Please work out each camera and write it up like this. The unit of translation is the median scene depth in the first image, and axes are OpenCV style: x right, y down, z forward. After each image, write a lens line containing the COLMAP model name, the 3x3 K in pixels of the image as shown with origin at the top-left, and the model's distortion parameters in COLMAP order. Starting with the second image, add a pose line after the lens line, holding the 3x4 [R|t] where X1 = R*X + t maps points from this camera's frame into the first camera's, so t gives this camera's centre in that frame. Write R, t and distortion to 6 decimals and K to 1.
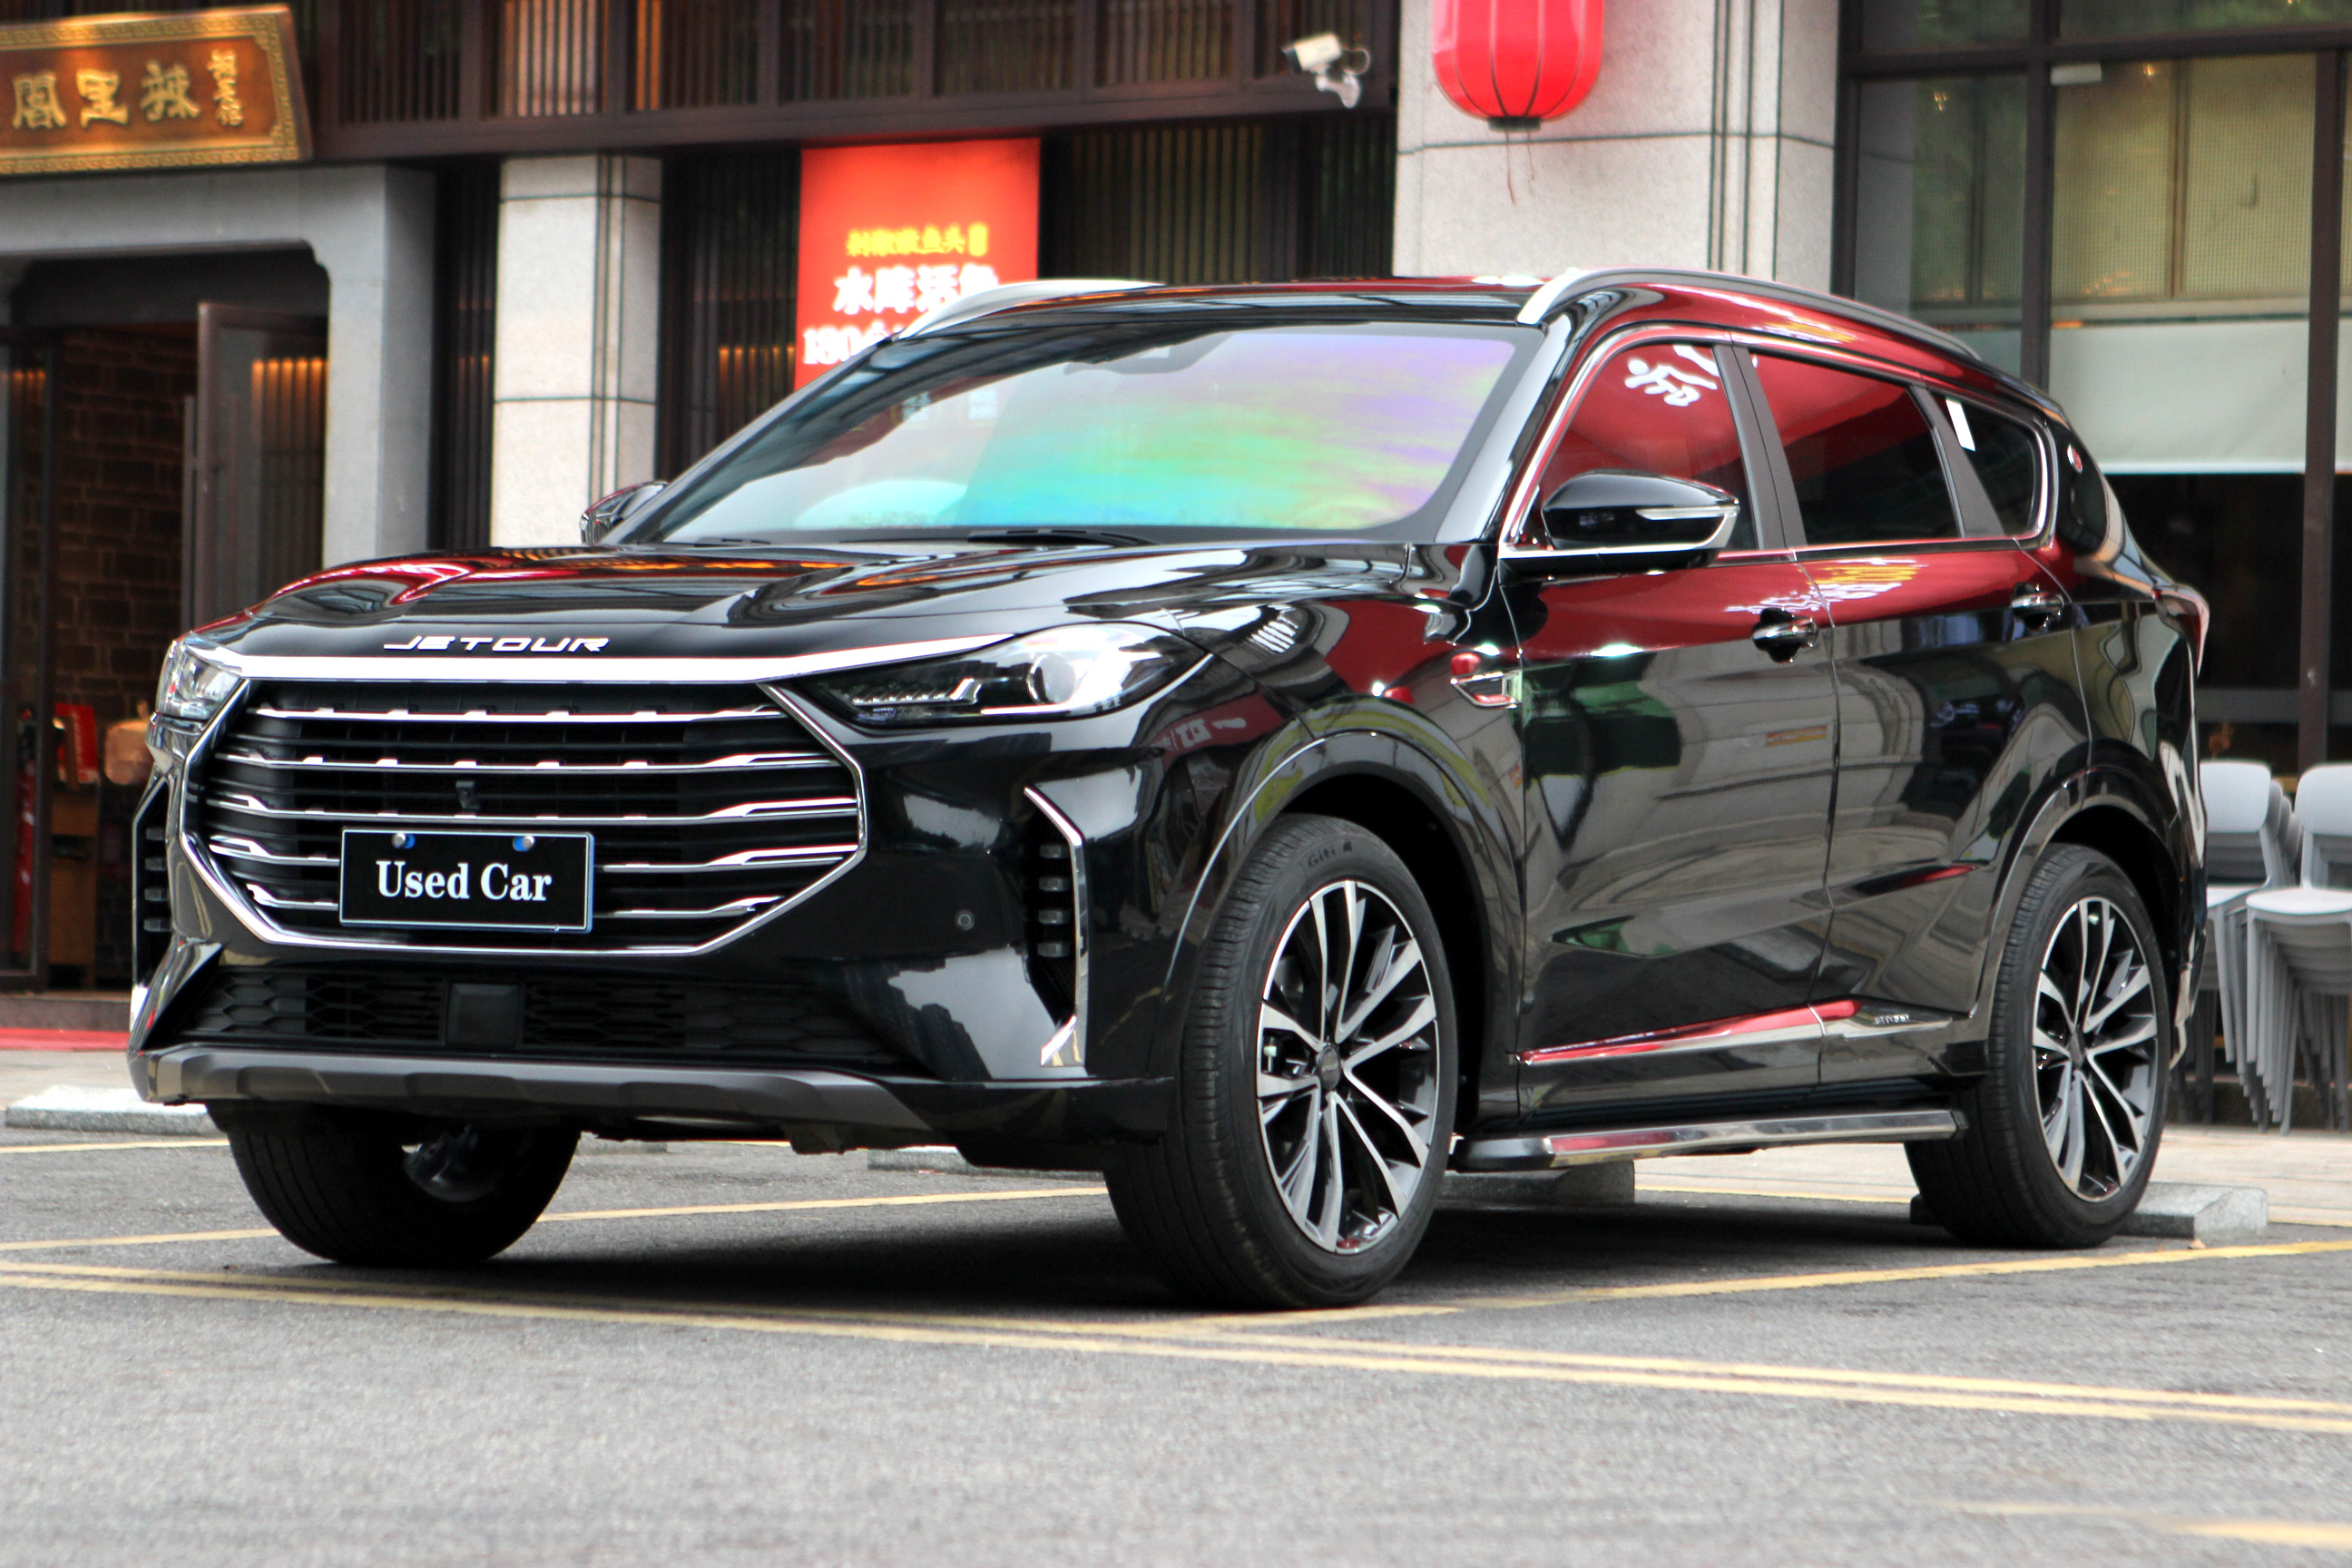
lens RADIAL K [[7281.2, 0, 1176.8], [0, 7281.2, 782.2], [0, 0, 1]] dist [-0.098594, 0.000000]
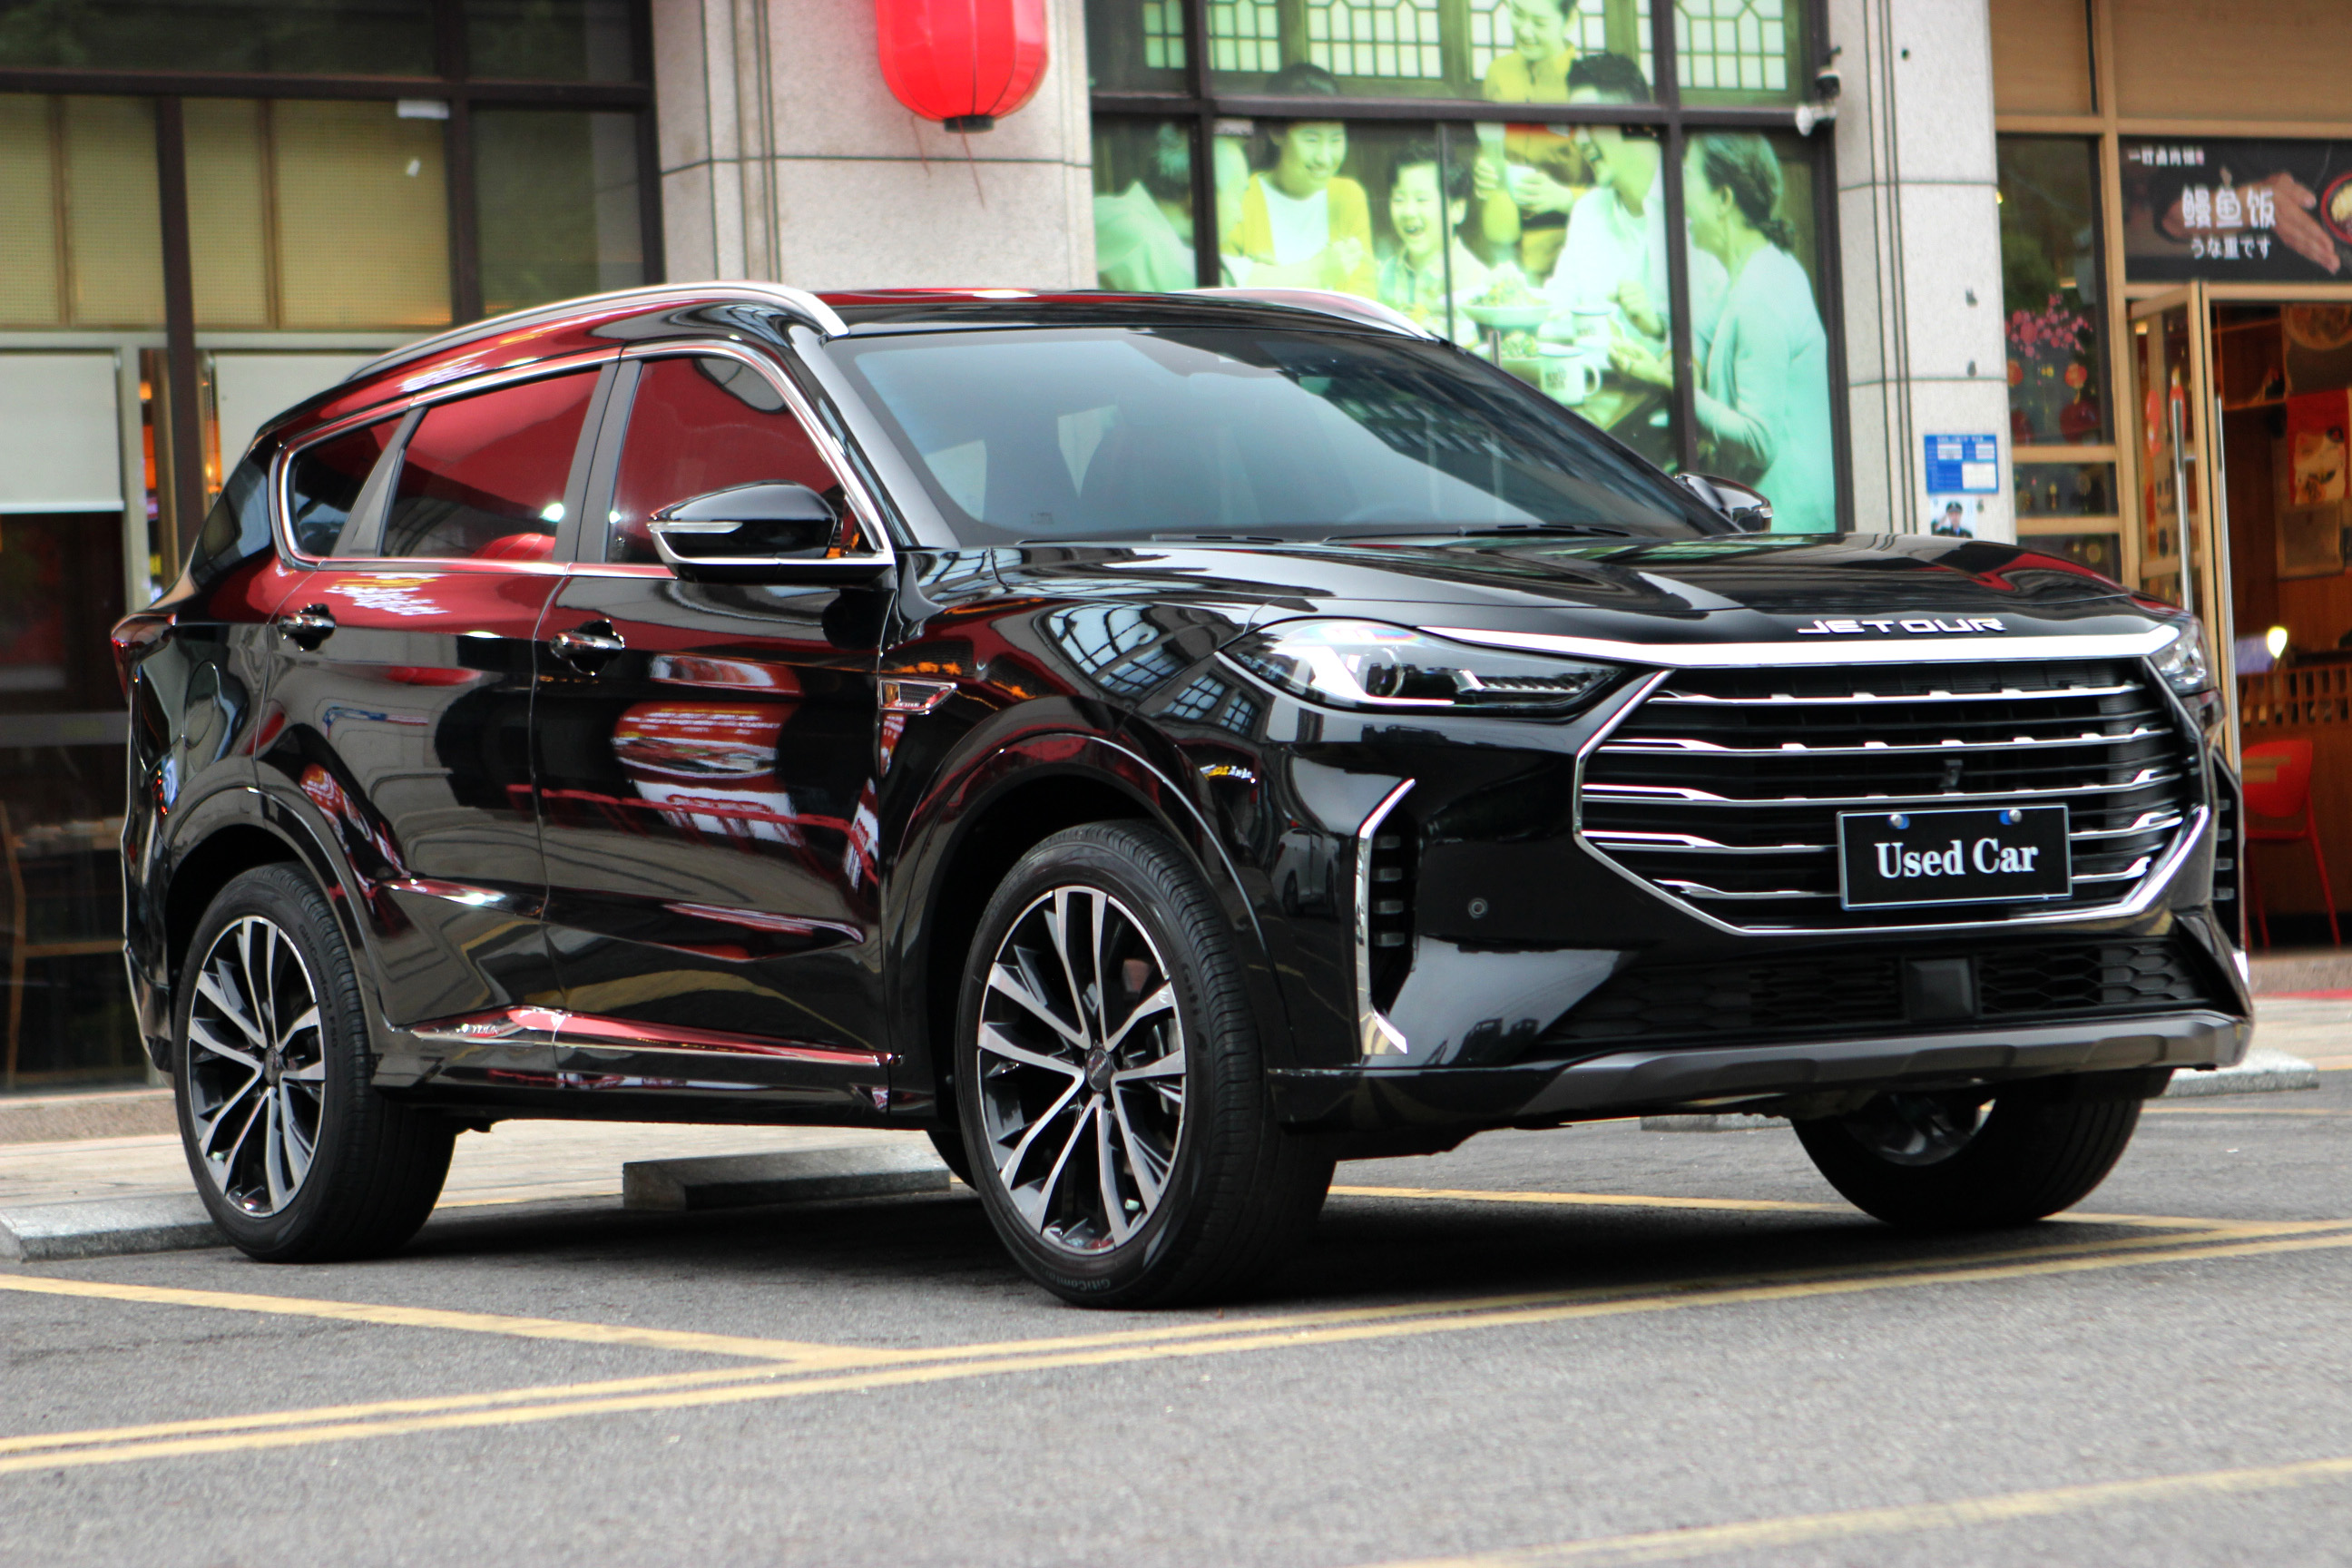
lens RADIAL K [[6956.4, 0, 1179.2], [0, 6956.4, 784.5], [0, 0, 1]] dist [-0.160341, 0.000000]
pose [[0.426153, -0.028903, 0.904189, -1.020033], [0.042425, 0.999028, 0.011939, -0.012827], [-0.903656, 0.033273, 0.426965, 0.680891]]
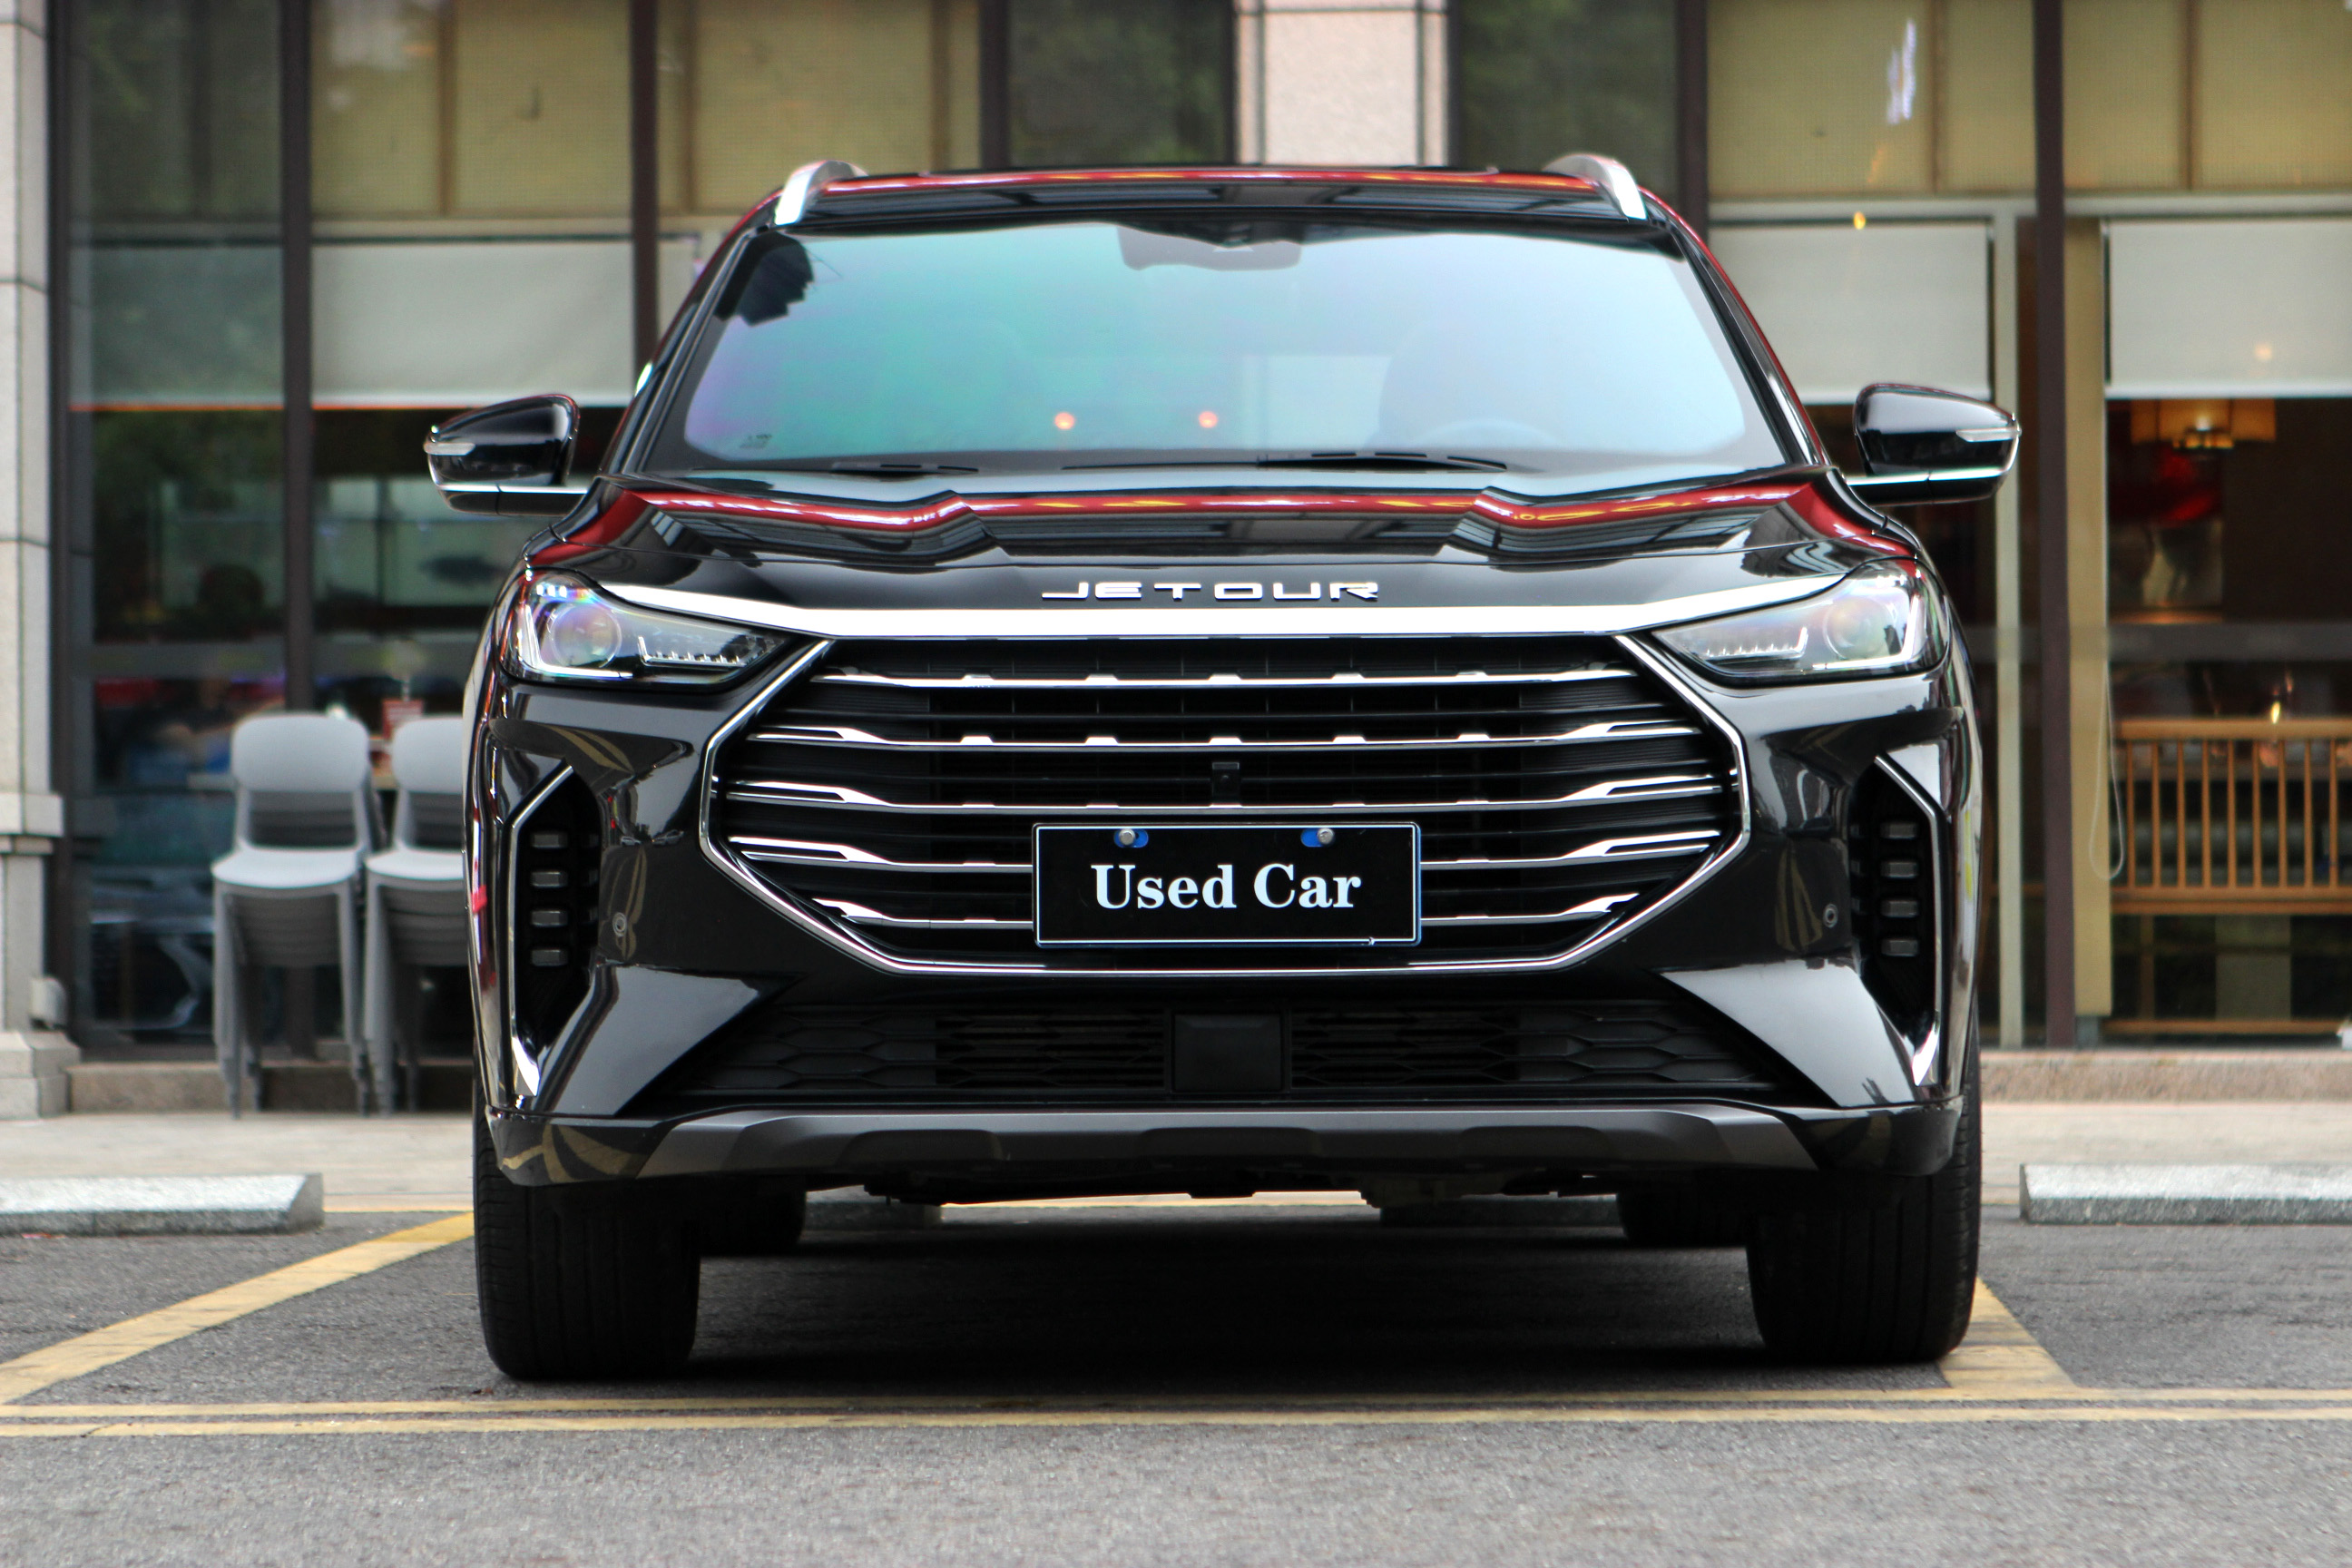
lens RADIAL K [[7283.8, 0, 1170.5], [0, 7283.8, 789.1], [0, 0, 1]] dist [0.074504, 0.000000]
pose [[0.866419, -0.022148, 0.498825, -0.501768], [0.018498, 0.999754, 0.012259, -0.007078], [-0.498974, -0.001394, 0.866616, 0.306838]]
